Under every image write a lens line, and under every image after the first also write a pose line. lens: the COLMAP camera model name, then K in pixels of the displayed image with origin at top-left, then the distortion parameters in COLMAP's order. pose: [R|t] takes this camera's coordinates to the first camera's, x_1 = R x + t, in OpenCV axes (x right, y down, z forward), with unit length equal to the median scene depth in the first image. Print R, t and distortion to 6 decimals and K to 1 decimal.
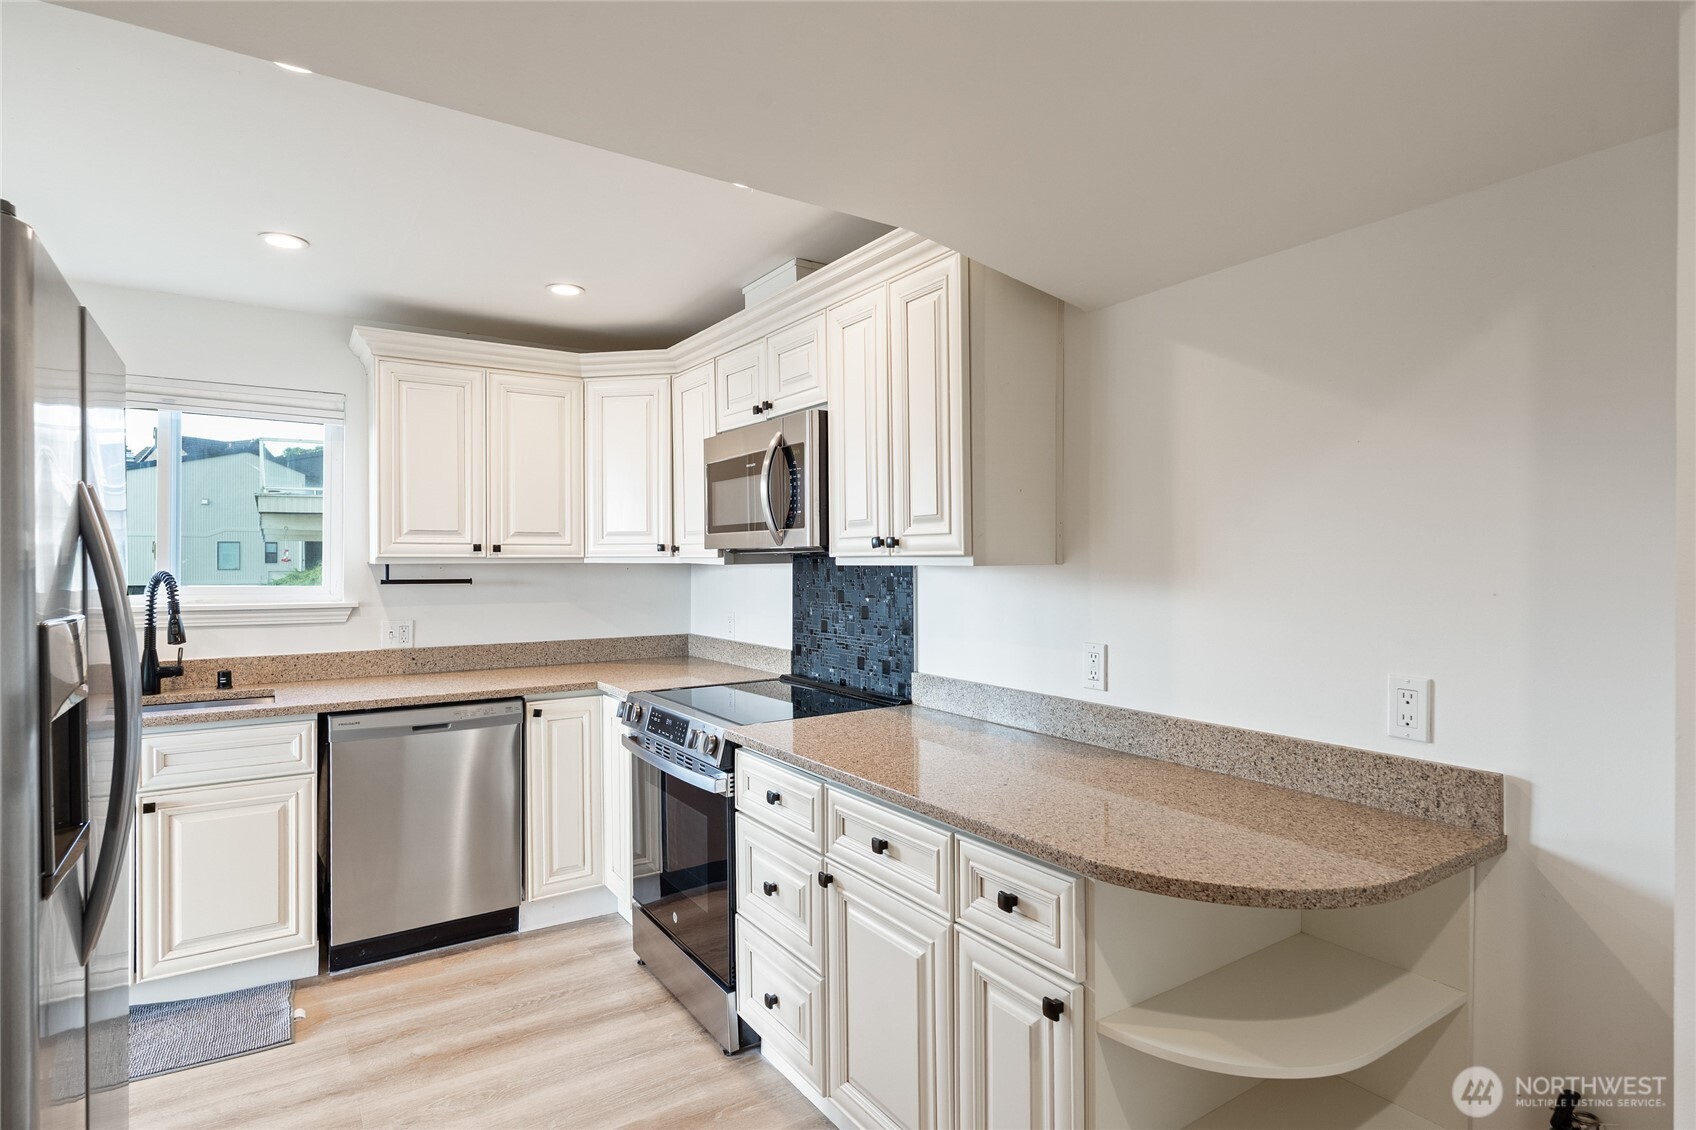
lens RADIAL K [[878.0, 0, 848.0], [0, 878.0, 565.0], [0, 0, 1]] dist [0.002555, 0.000600]
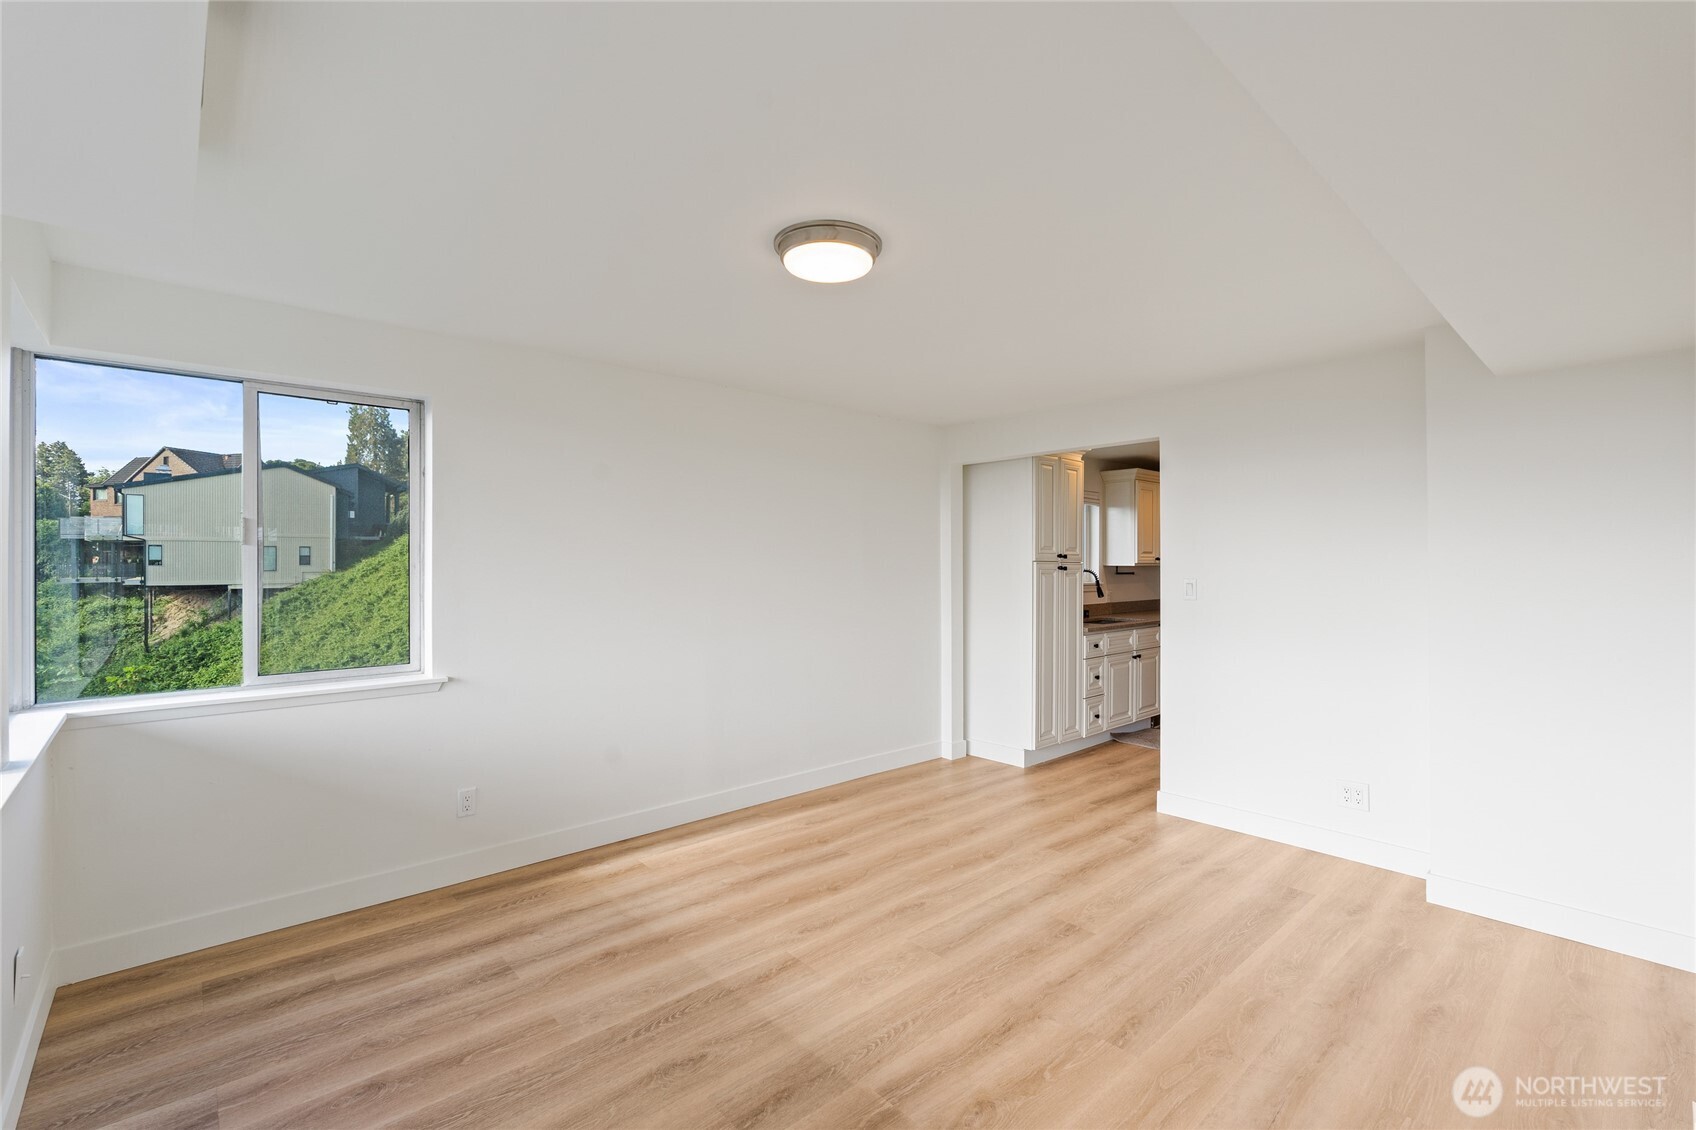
lens RADIAL K [[744.1, 0, 848.0], [0, 744.1, 565.0], [0, 0, 1]] dist [-0.000828, -0.000283]
pose [[0.988458, 0.002909, 0.151469, -1.541712], [-0.002268, 0.999988, -0.004403, 0.006103], [-0.151480, 0.004008, 0.988452, -0.861812]]
